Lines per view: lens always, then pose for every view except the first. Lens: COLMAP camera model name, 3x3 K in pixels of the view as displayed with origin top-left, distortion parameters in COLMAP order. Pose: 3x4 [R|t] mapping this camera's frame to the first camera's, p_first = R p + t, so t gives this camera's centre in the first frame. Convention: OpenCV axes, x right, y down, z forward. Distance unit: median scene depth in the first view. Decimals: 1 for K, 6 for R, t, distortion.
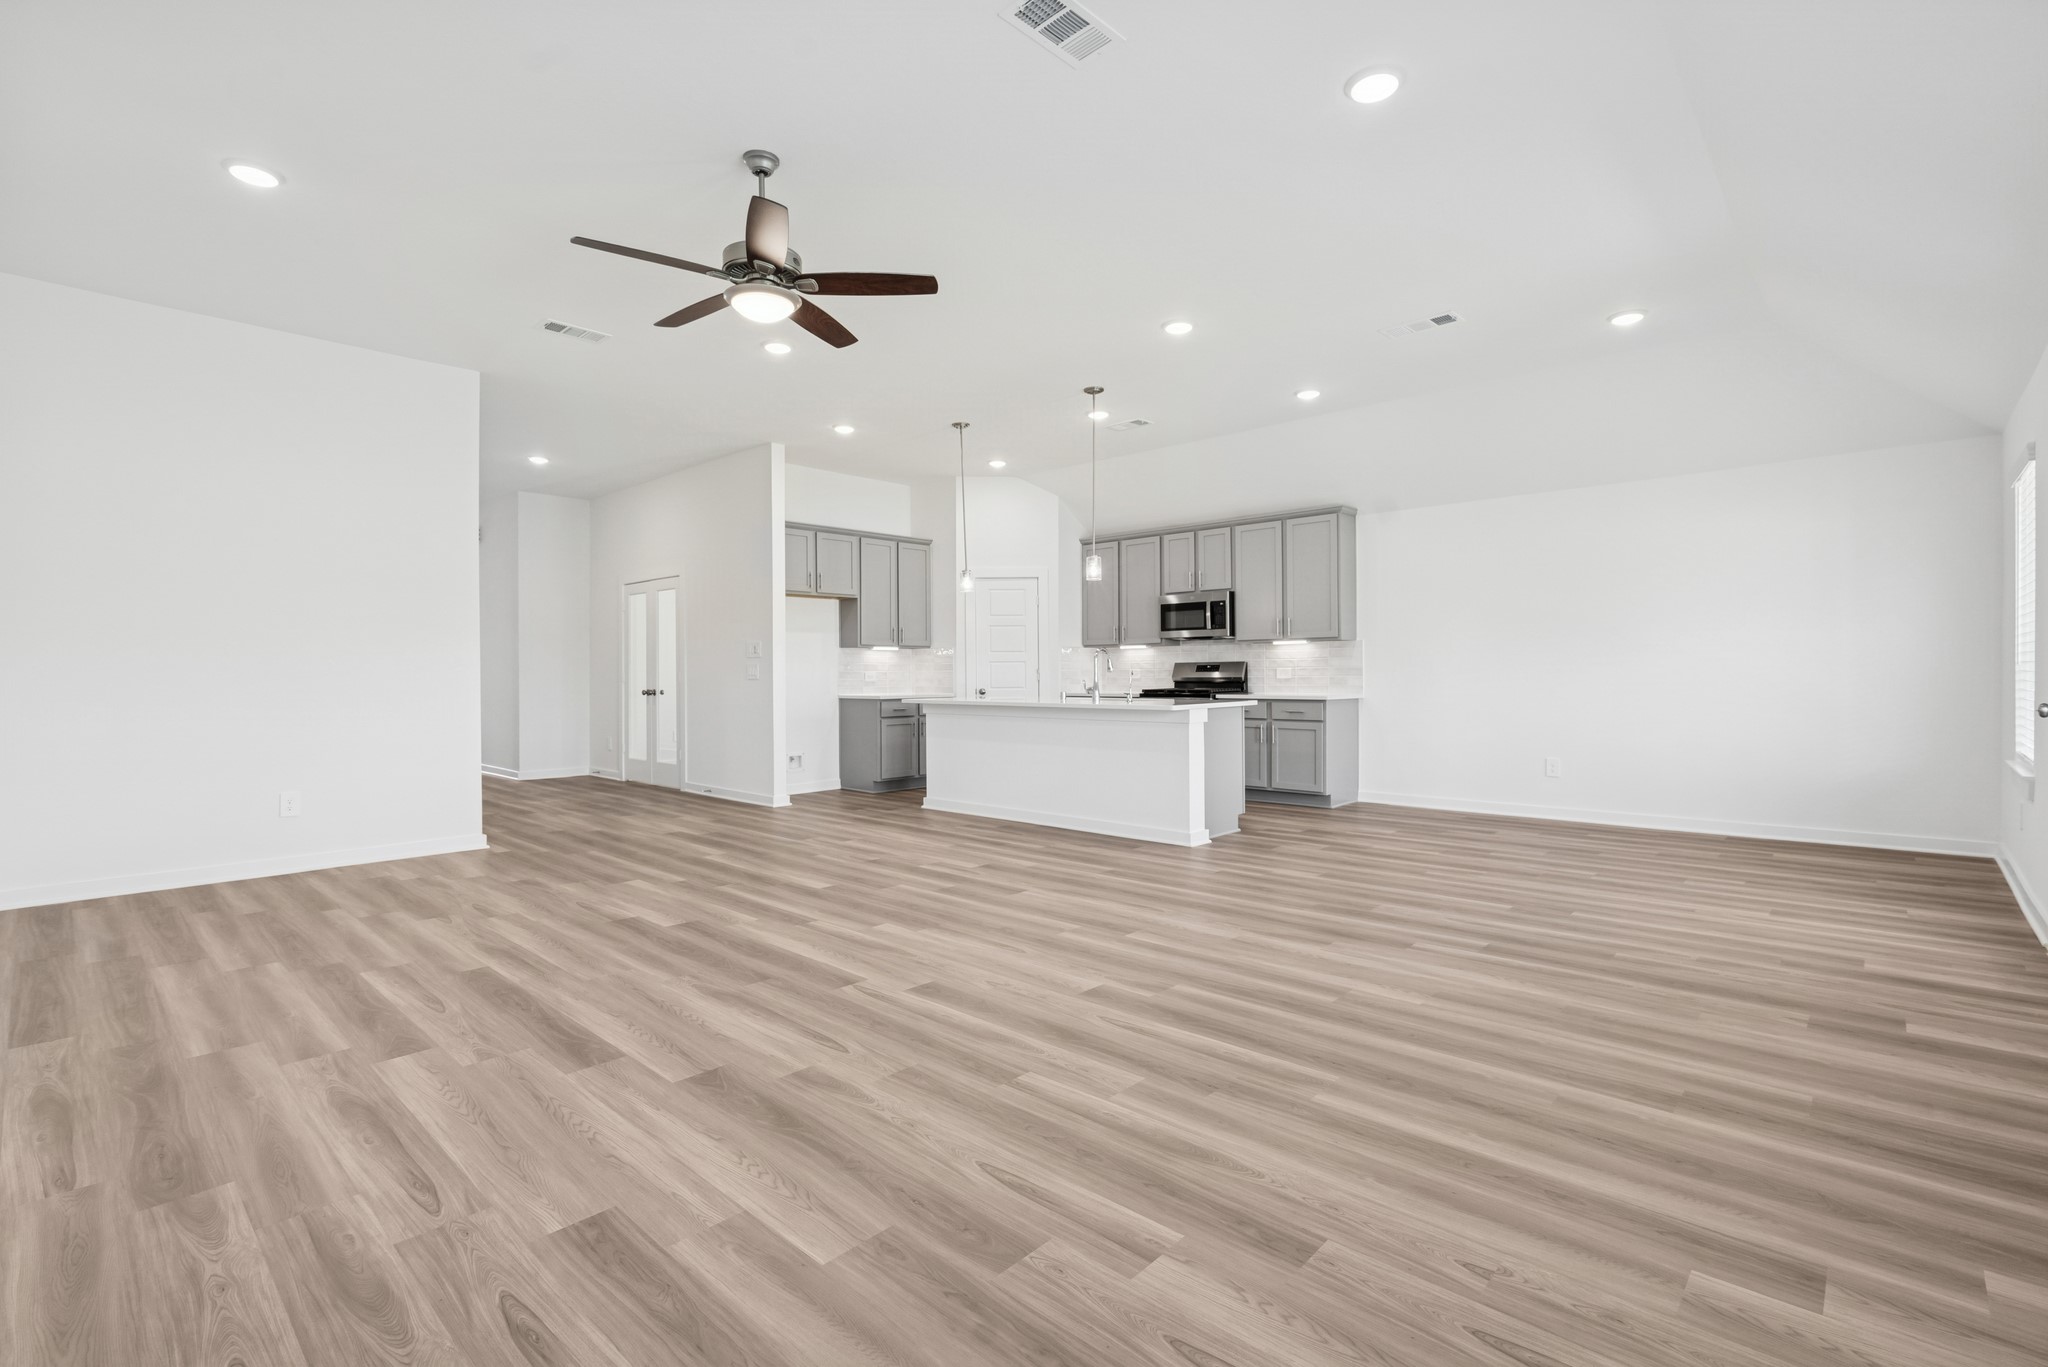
lens RADIAL K [[936.4, 0, 1029.8], [0, 936.4, 666.6], [0, 0, 1]] dist [-0.007744, 0.001505]
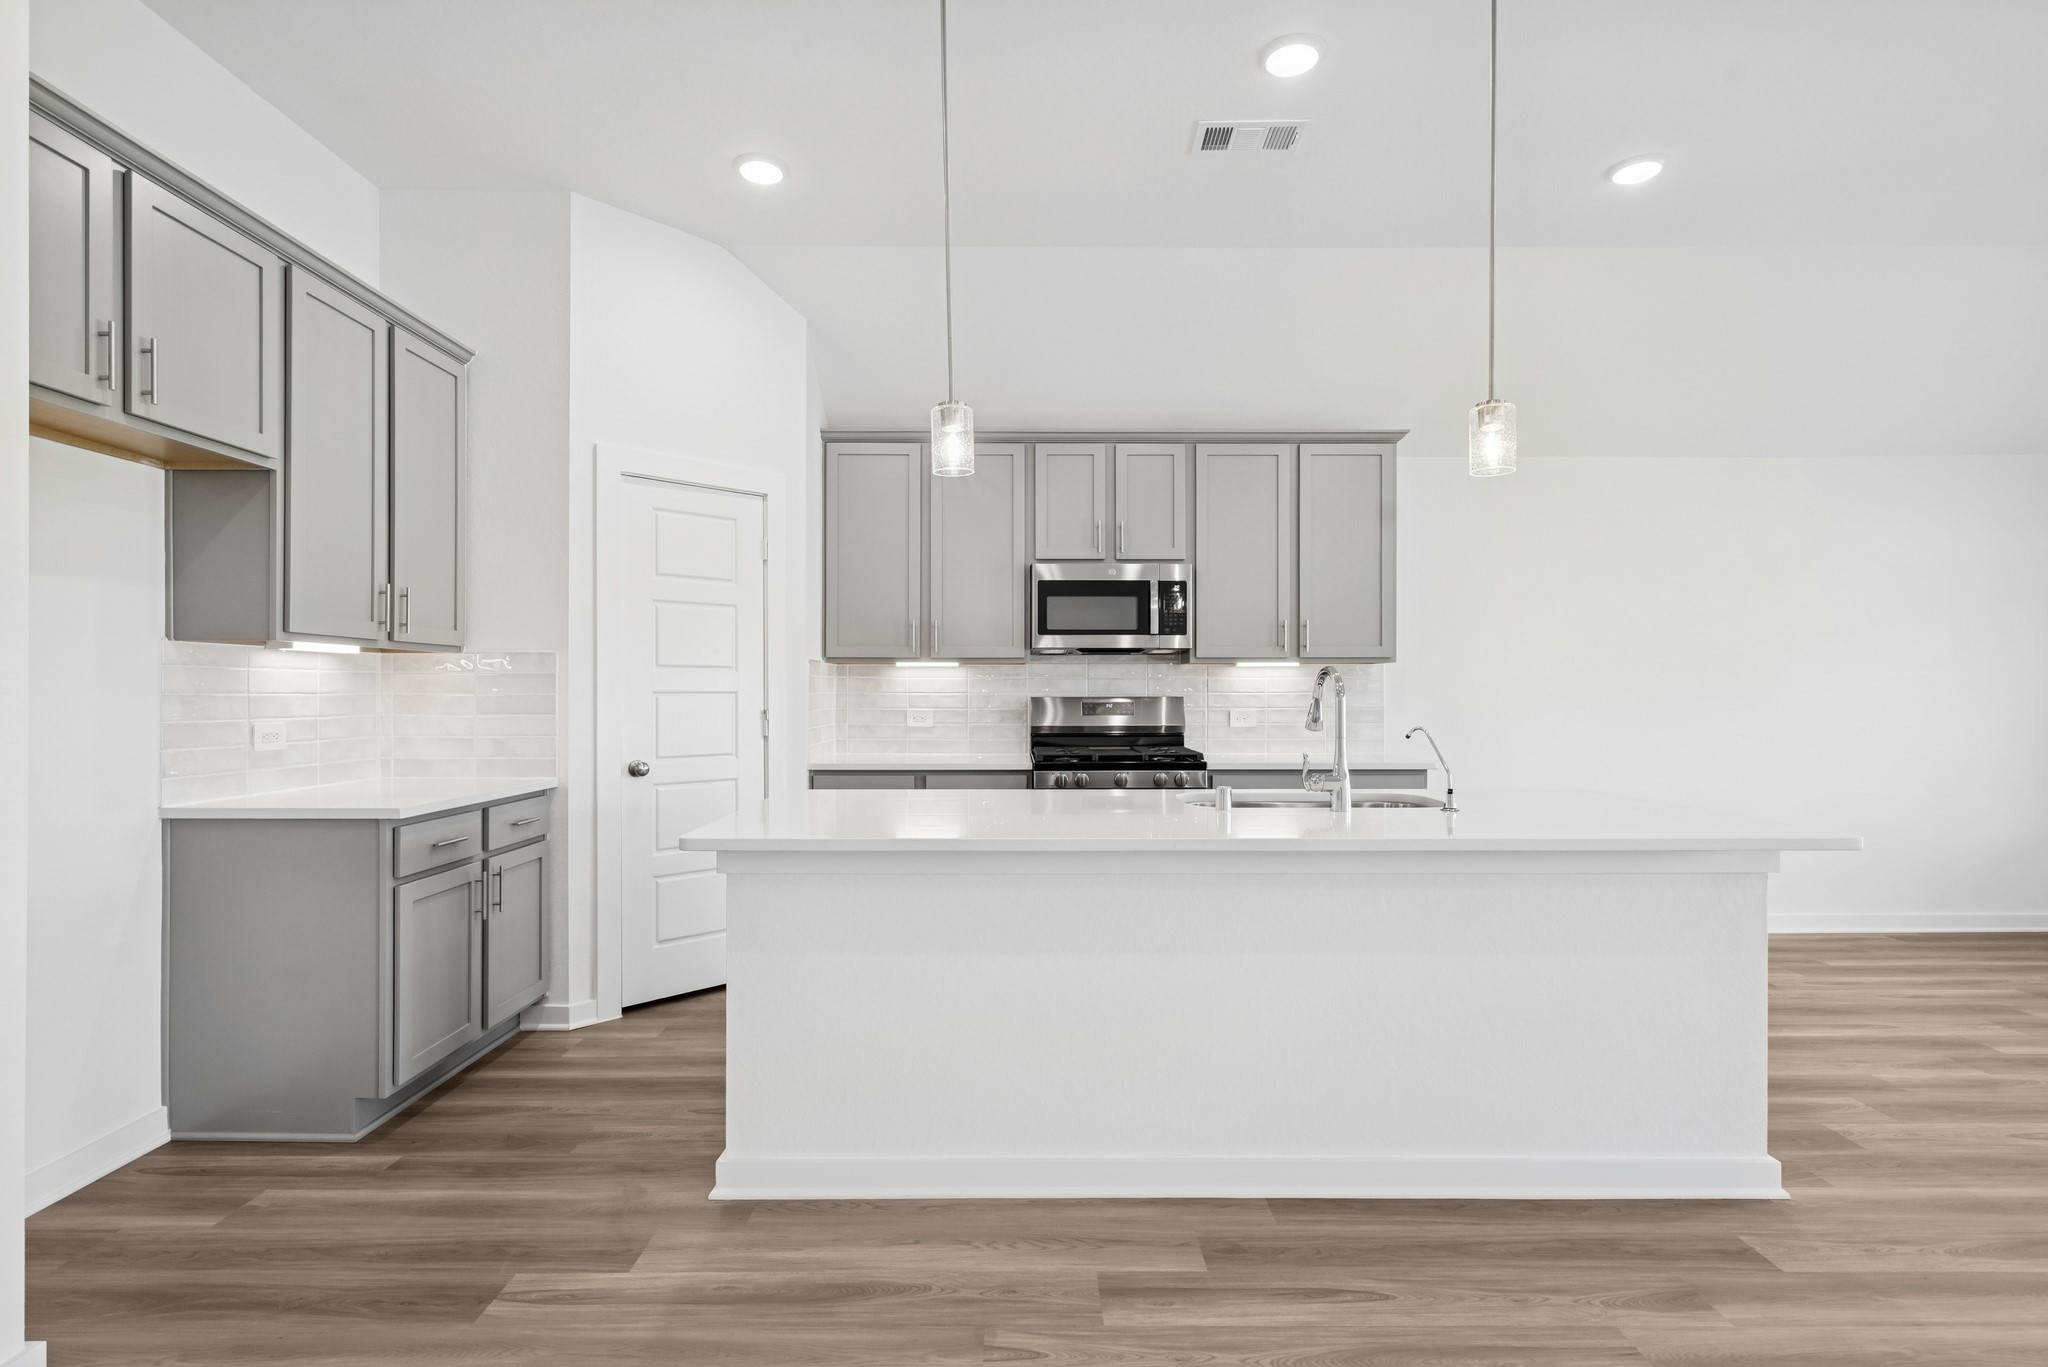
lens RADIAL K [[985.2, 0, 1025.0], [0, 985.2, 691.1], [0, 0, 1]] dist [-0.002730, 0.000746]
pose [[0.726273, 0.007859, 0.687362, -0.325686], [-0.010454, 0.999945, -0.000386, -0.010644], [-0.687327, -0.006905, 0.726315, 0.901082]]
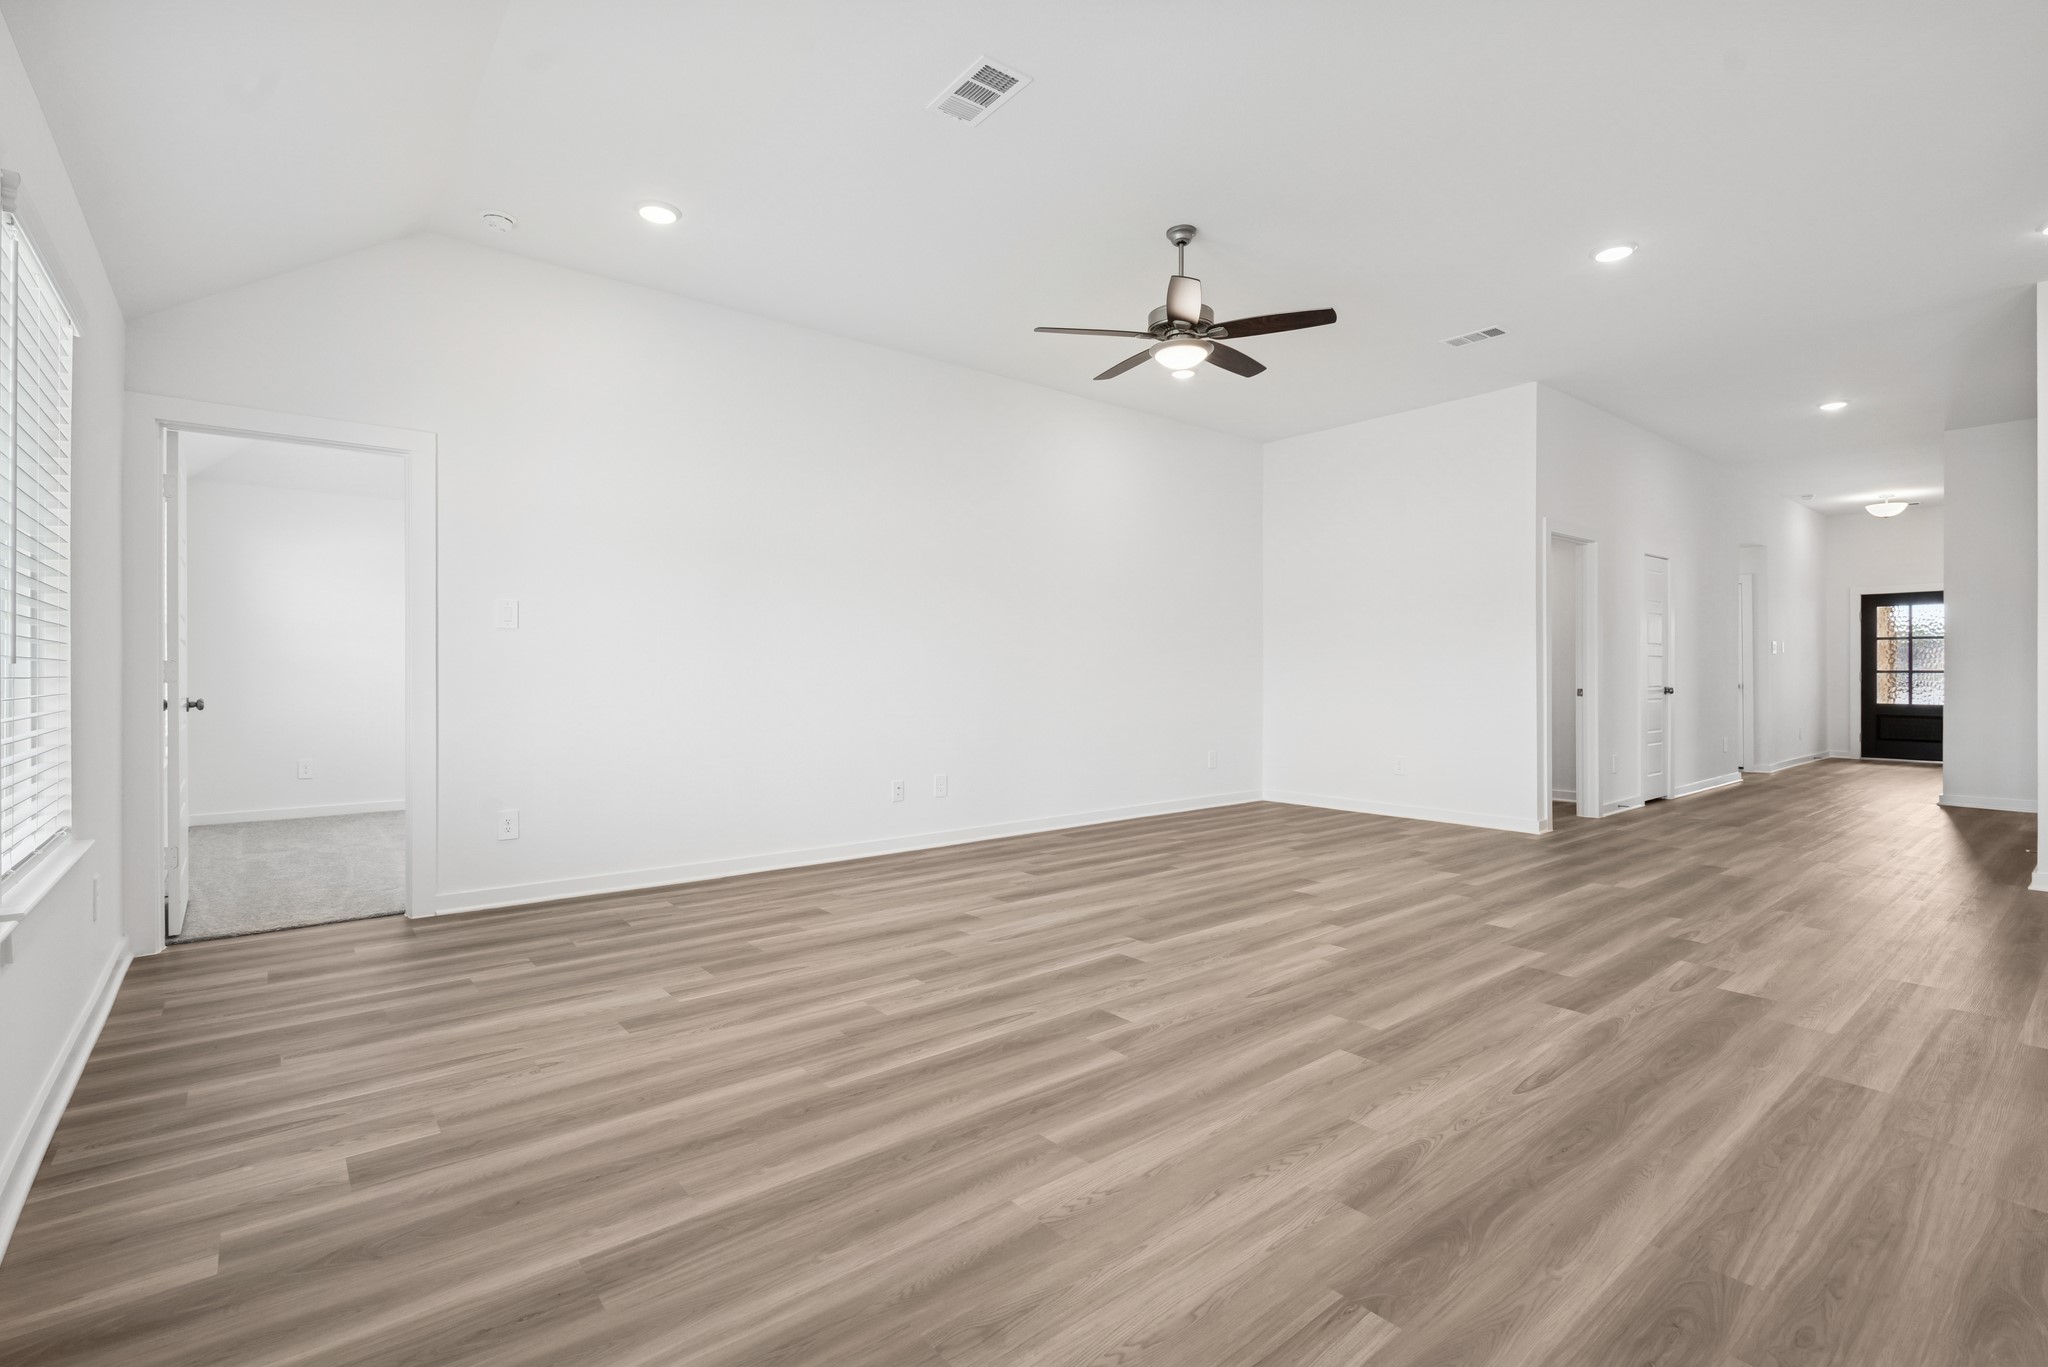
lens RADIAL K [[936.4, 0, 1012.1], [0, 936.4, 666.6], [0, 0, 1]] dist [-0.007744, 0.001505]
pose [[-0.147828, 0.000430, -0.989013, 0.527637], [0.007770, 0.999970, -0.000727, 0.002663], [0.988983, -0.007792, -0.147826, 0.558145]]
